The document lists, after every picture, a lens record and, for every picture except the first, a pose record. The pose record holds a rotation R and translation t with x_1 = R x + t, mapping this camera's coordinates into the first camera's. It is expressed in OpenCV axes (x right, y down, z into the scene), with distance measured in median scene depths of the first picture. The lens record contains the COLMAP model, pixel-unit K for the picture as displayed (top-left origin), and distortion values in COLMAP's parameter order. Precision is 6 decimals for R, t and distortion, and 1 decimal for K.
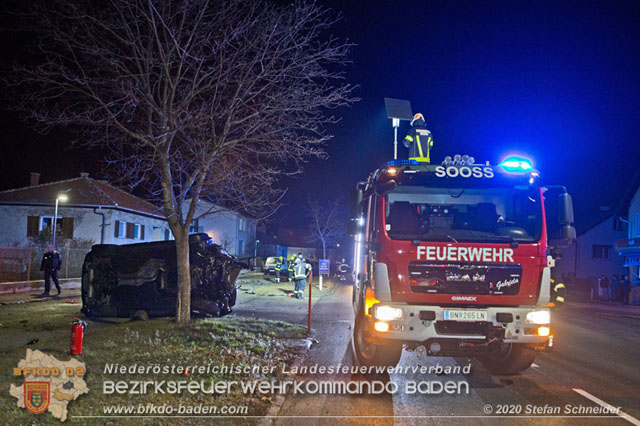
lens RADIAL K [[458.6, 0, 320.0], [0, 458.6, 213.0], [0, 0, 1]] dist [-0.039276, 0.000657]
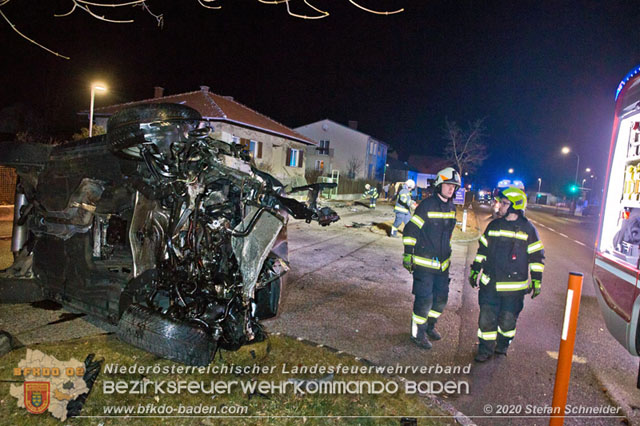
lens RADIAL K [[458.6, 0, 320.0], [0, 458.6, 213.0], [0, 0, 1]] dist [-0.039276, 0.000657]
pose [[0.960137, 0.060679, -0.272863, -0.133519], [-0.015239, 0.986065, 0.165661, 0.133961], [0.279113, -0.154899, 0.947683, 1.467094]]
